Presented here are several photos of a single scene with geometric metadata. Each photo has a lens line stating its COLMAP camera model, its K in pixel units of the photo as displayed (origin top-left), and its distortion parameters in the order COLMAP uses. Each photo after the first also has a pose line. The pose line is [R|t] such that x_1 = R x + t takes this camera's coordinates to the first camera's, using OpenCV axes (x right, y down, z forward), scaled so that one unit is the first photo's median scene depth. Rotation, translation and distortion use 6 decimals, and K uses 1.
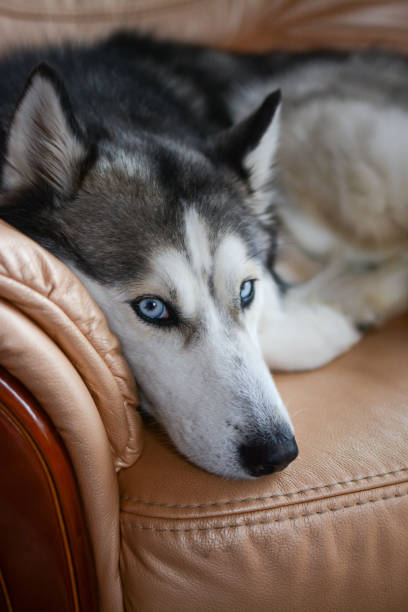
lens RADIAL K [[969.9, 0, 204.0], [0, 969.9, 306.0], [0, 0, 1]] dist [-0.238966, 0.027047]
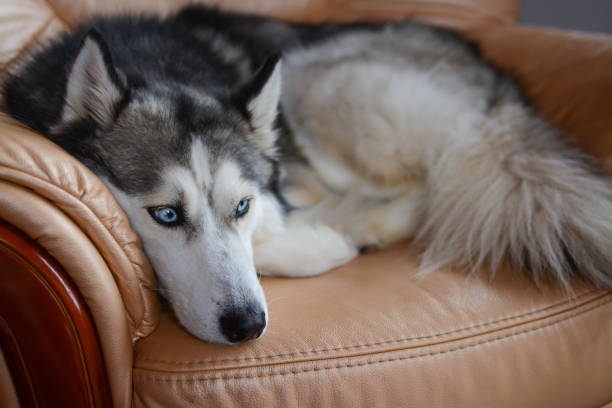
lens RADIAL K [[969.9, 0, 306.0], [0, 969.9, 204.0], [0, 0, 1]] dist [-0.238966, 0.027047]
pose [[0.997953, 0.024630, -0.059020, 0.217233], [-0.028998, 0.996812, -0.074325, 0.081504], [0.057001, 0.075884, 0.995486, -0.299283]]
